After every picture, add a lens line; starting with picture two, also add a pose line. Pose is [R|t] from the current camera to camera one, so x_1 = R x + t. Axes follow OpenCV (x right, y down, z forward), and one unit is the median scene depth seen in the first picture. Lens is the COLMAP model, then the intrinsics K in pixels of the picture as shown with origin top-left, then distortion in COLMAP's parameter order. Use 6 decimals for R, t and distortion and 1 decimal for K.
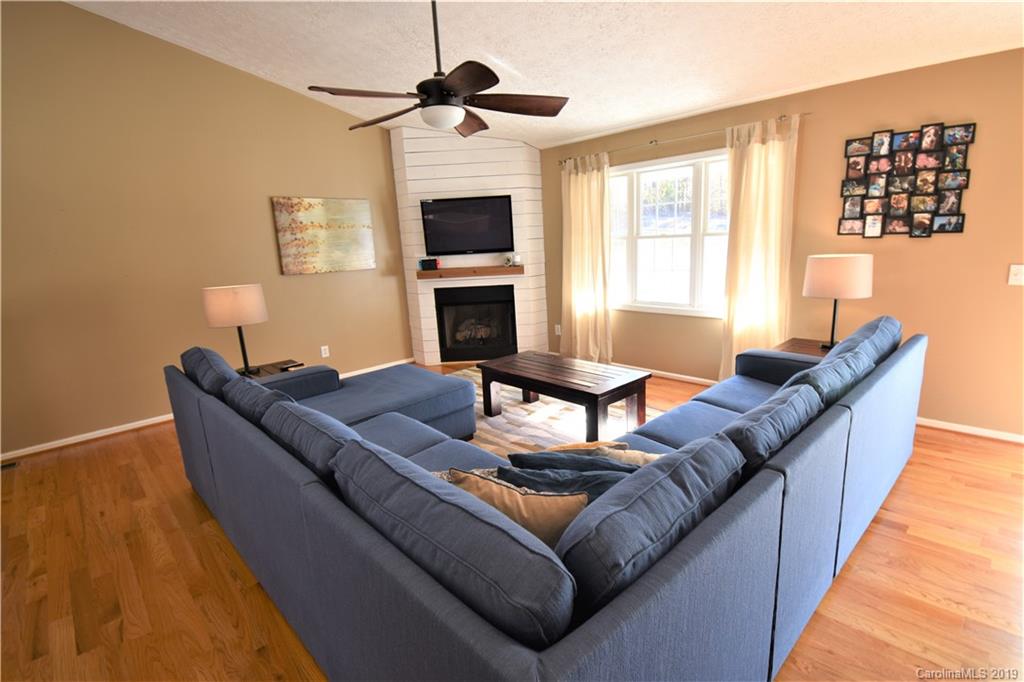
lens RADIAL K [[489.1, 0, 520.3], [0, 489.1, 347.3], [0, 0, 1]] dist [0.023638, -0.030859]
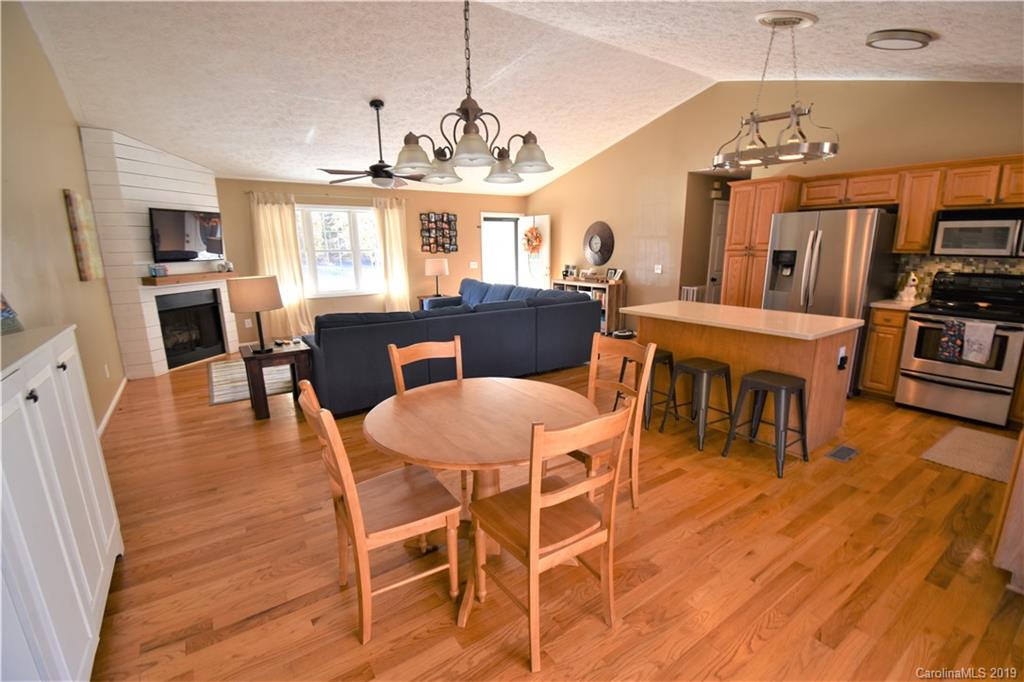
lens RADIAL K [[448.5, 0, 518.5], [0, 448.5, 349.1], [0, 0, 1]] dist [0.023712, -0.027603]
pose [[0.152271, -0.177529, 0.972264, -1.210259], [0.220142, 0.965114, 0.141746, 0.021612], [-0.963510, 0.192453, 0.186040, 0.171065]]
